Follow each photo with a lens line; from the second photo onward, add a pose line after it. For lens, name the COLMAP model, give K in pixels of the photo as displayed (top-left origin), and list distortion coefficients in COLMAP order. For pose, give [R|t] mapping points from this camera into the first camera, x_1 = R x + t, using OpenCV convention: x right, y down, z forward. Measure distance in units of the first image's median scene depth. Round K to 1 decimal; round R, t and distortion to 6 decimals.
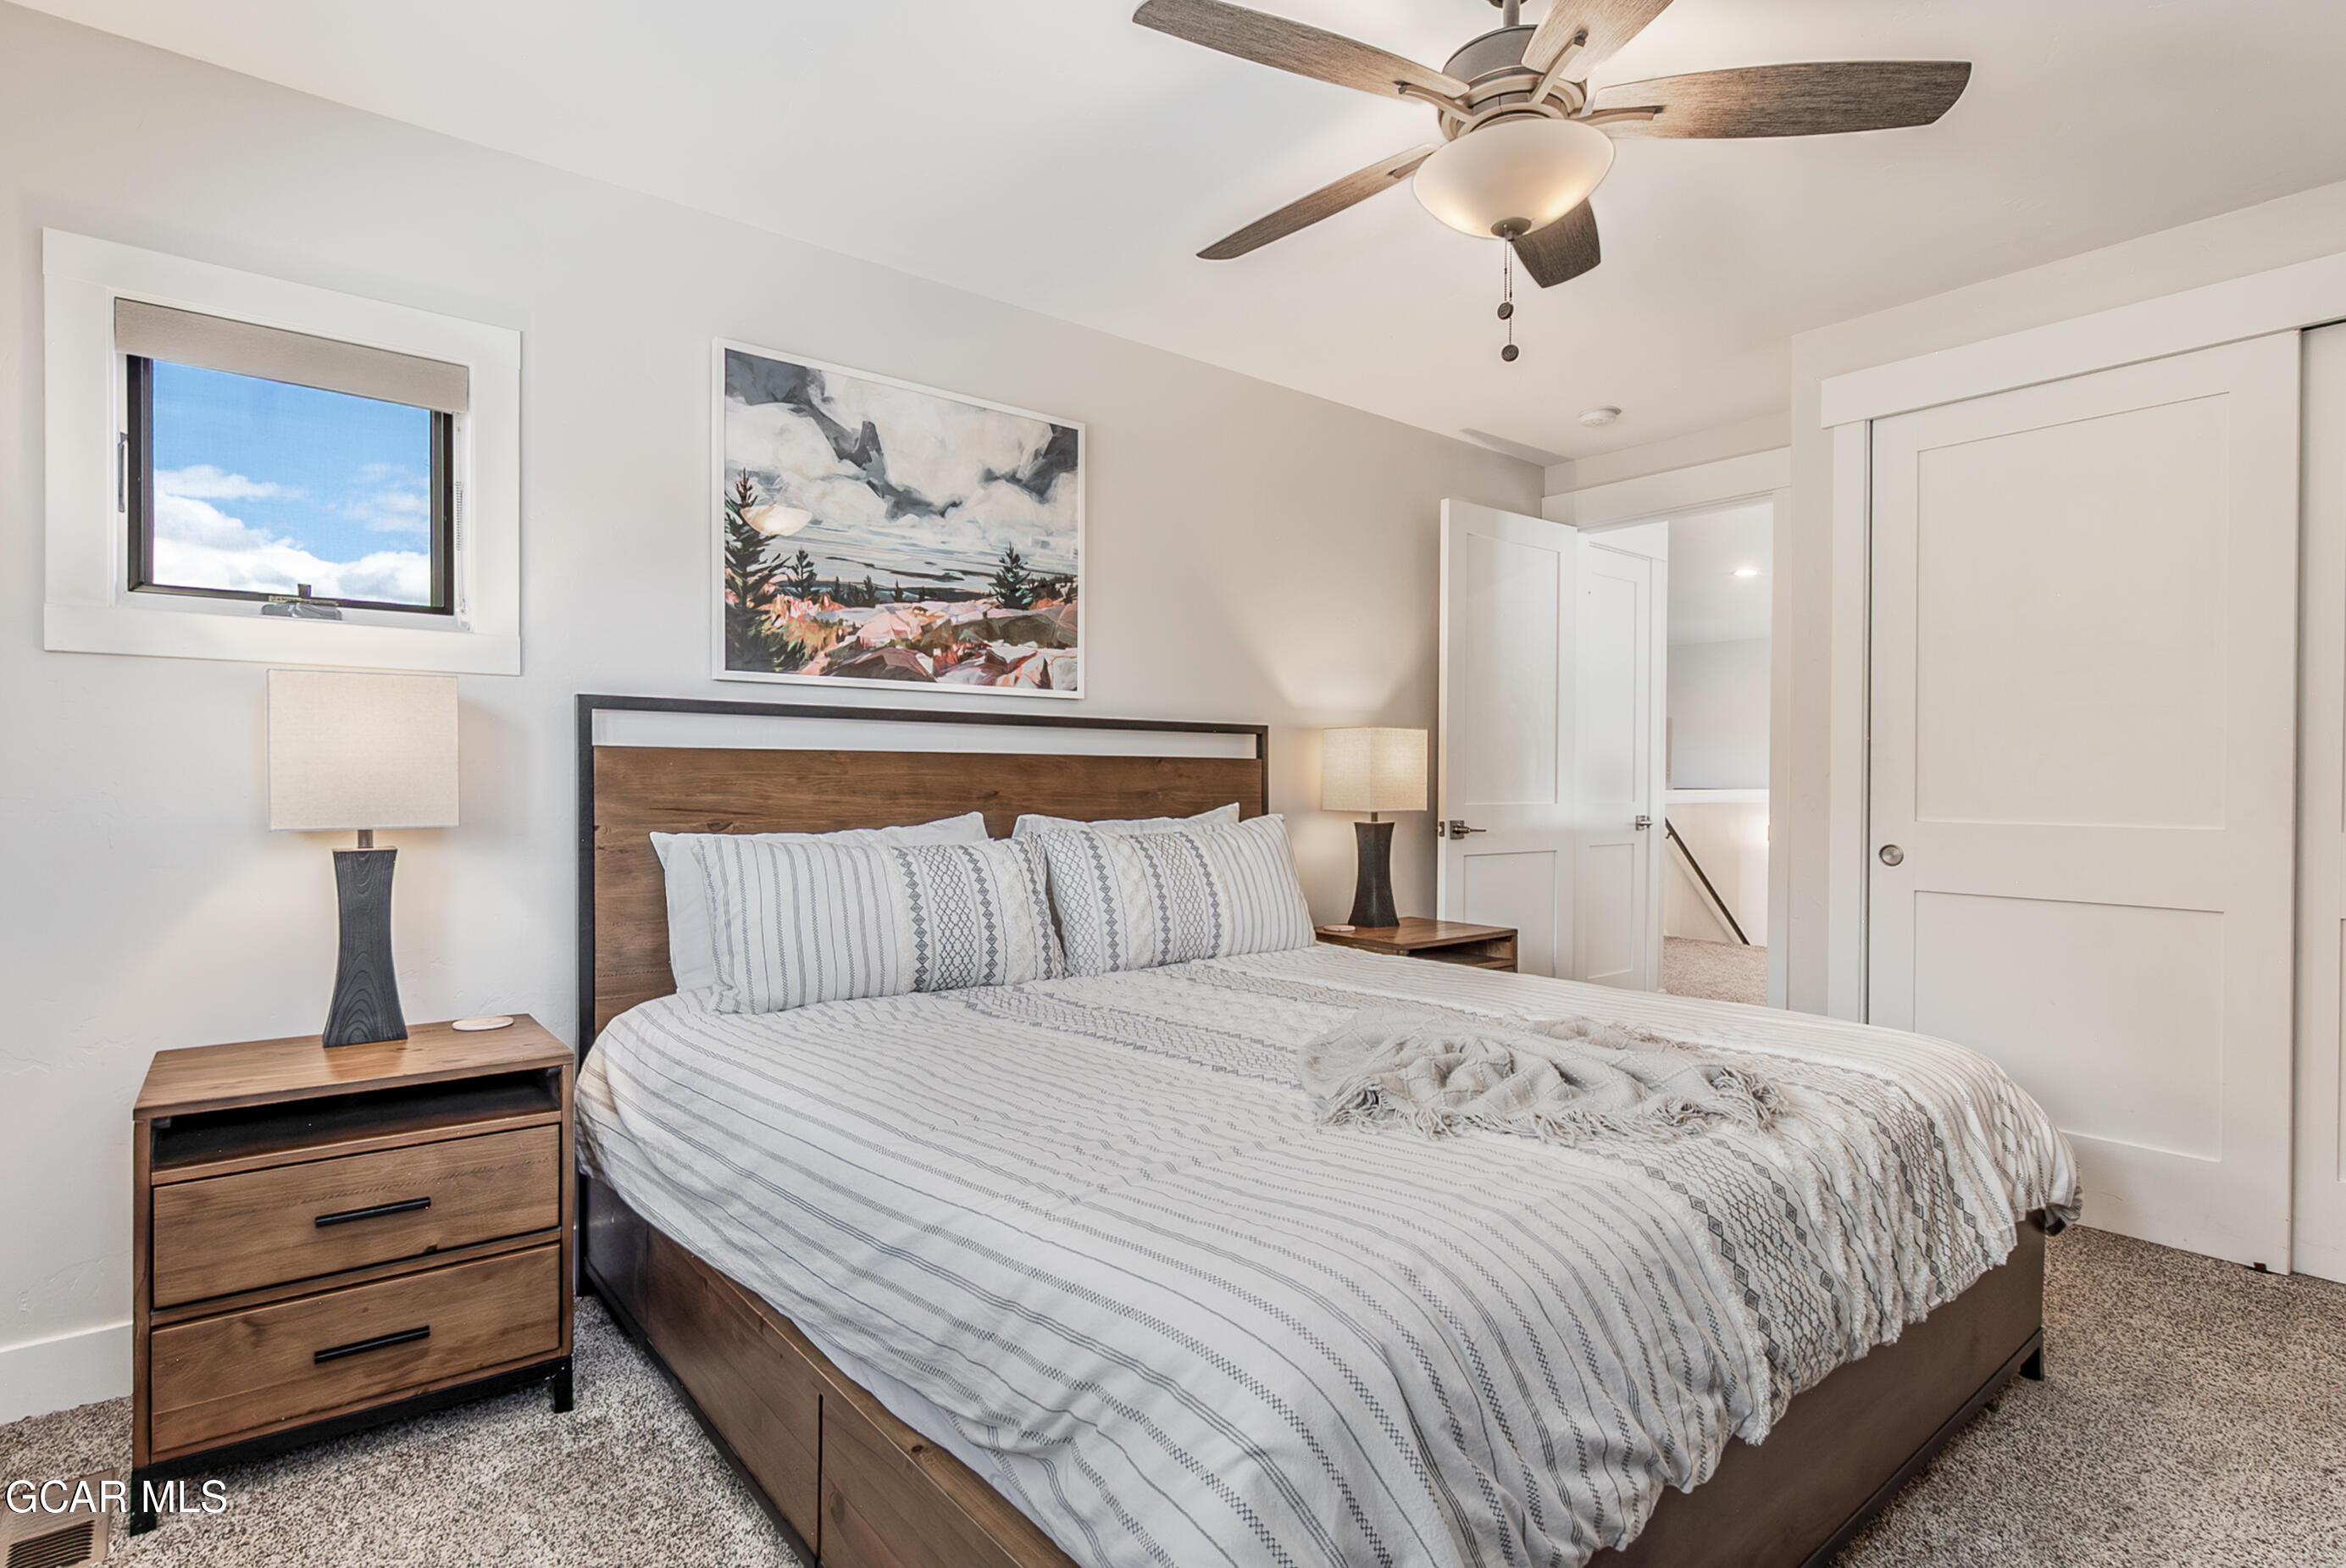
lens RADIAL K [[1100.1, 0, 1184.6], [0, 1100.1, 782.2], [0, 0, 1]] dist [-0.002192, 0.000793]
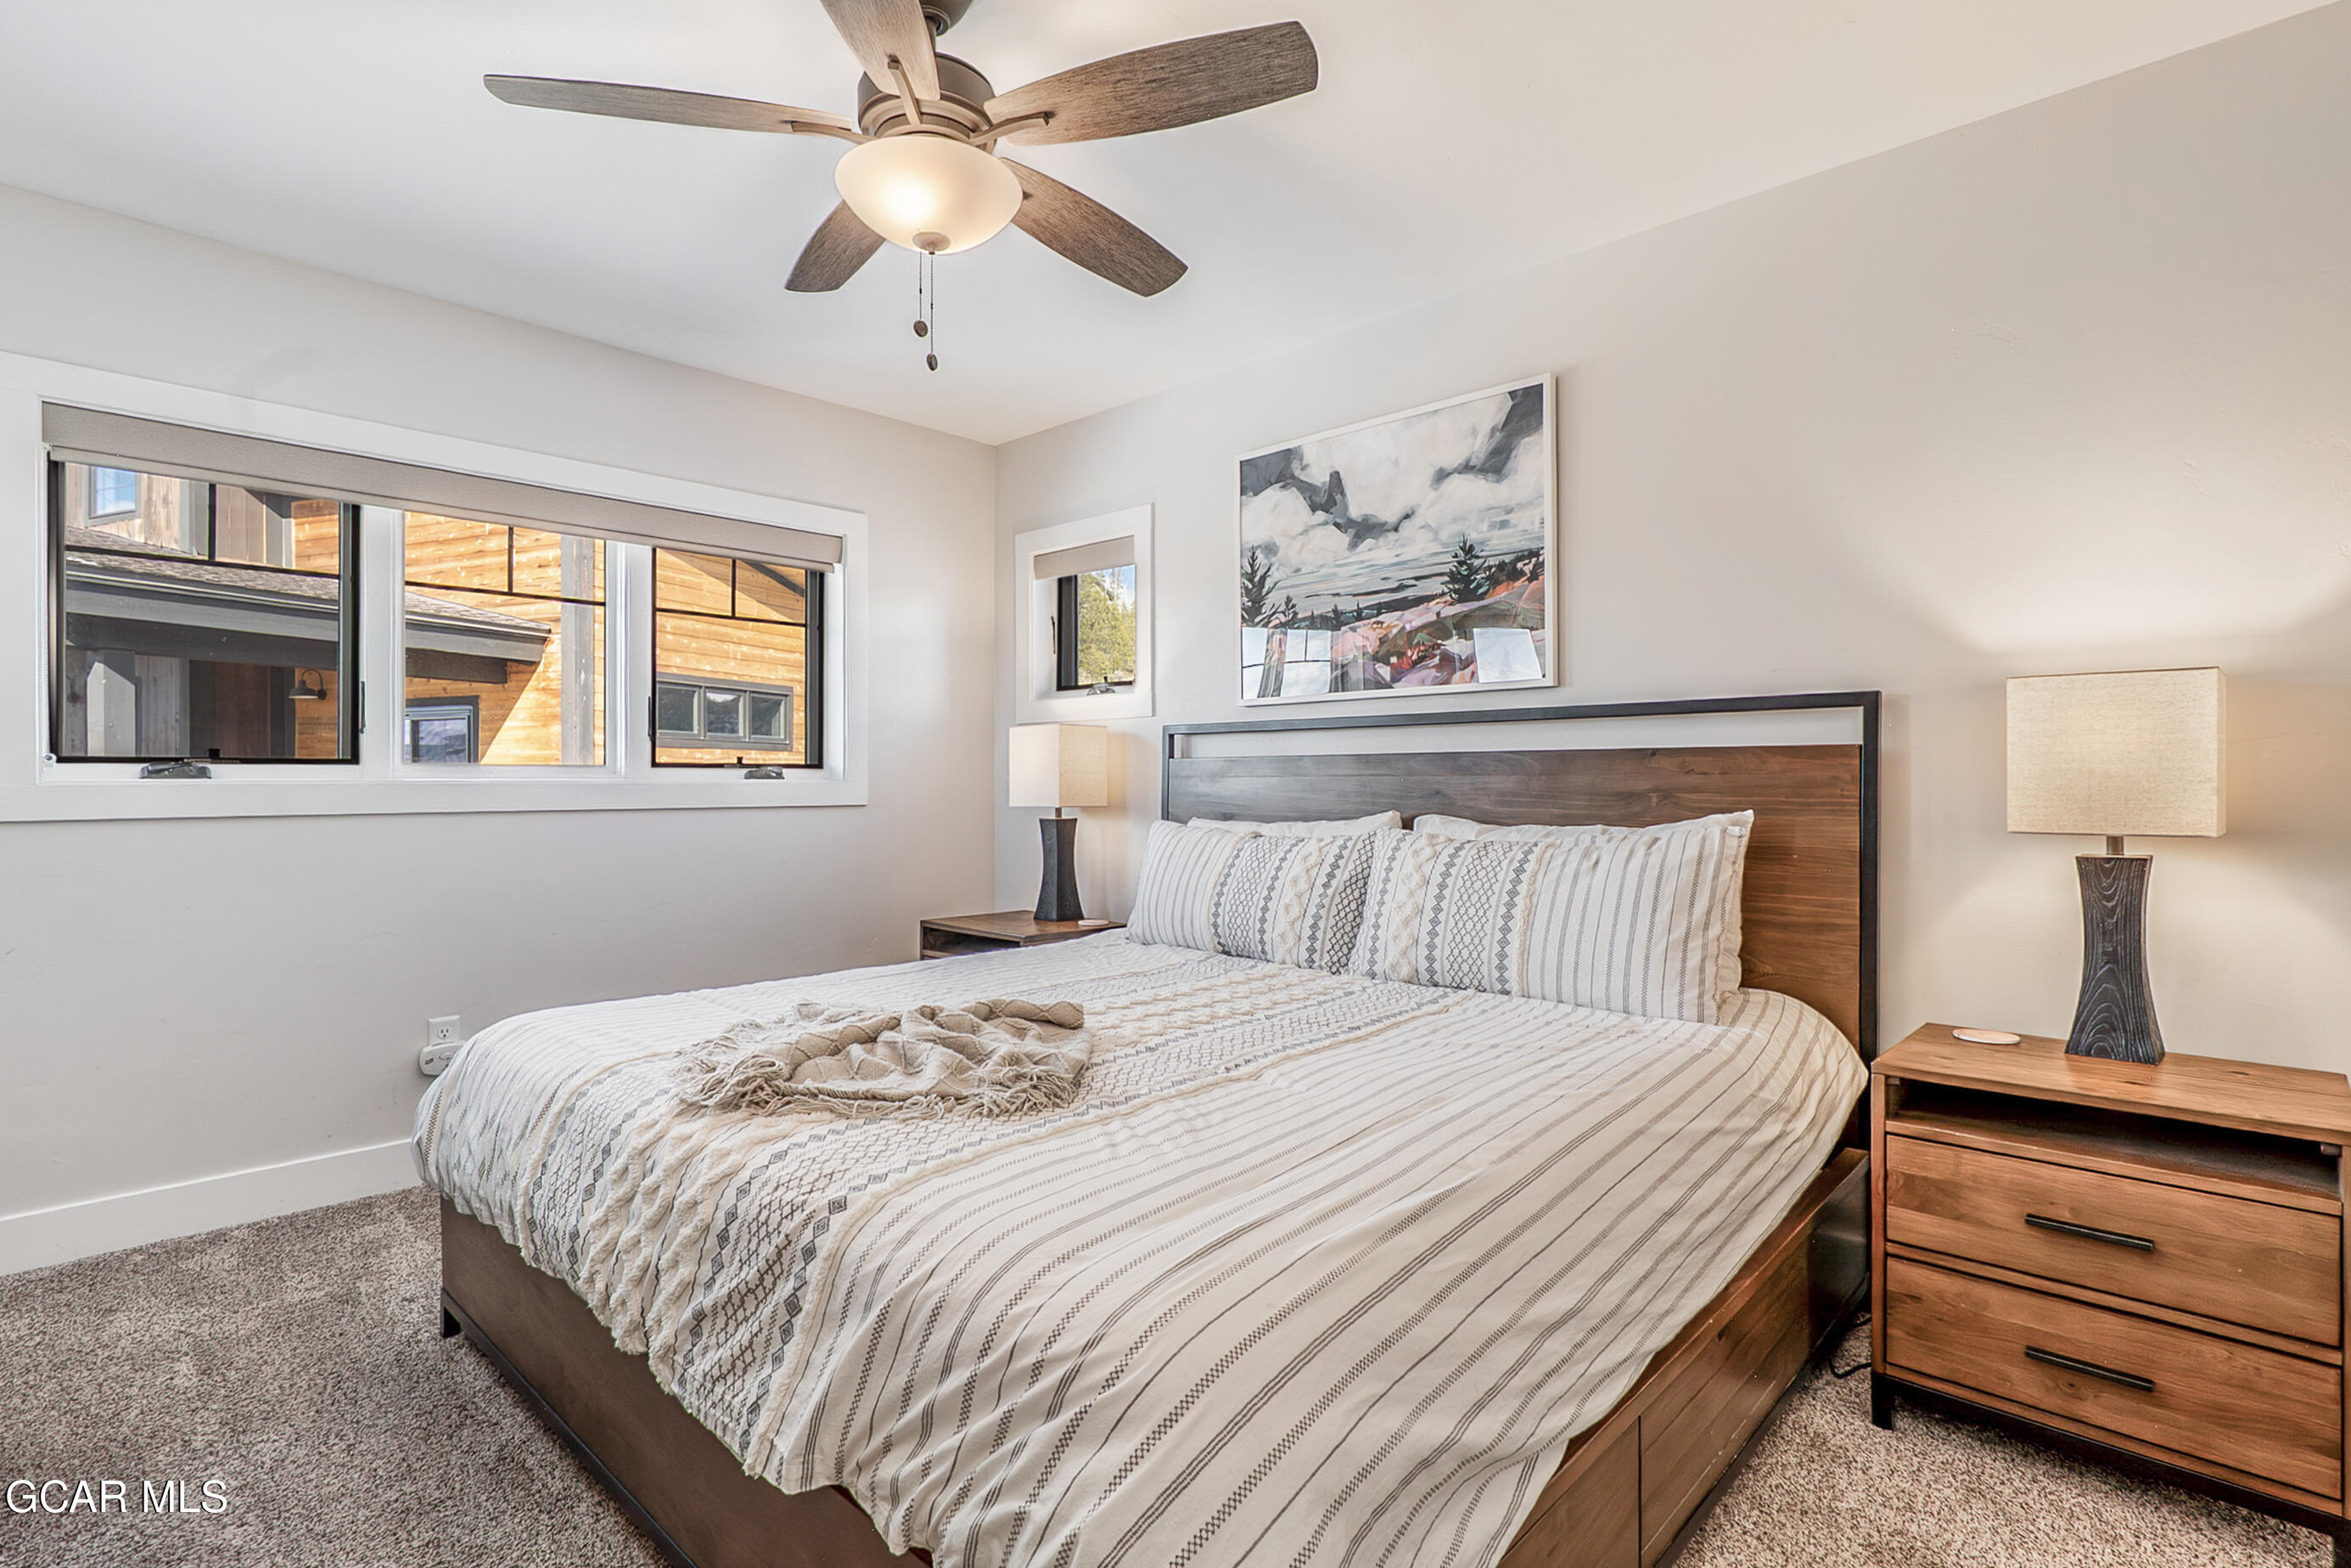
lens RADIAL K [[1102.4, 0, 1187.2], [0, 1102.4, 782.2], [0, 0, 1]] dist [-0.002192, 0.000793]
pose [[0.157842, -0.003306, -0.987459, 0.786394], [-0.000018, 0.999994, -0.003351, 0.004044], [0.987464, 0.000547, 0.157841, 0.623933]]
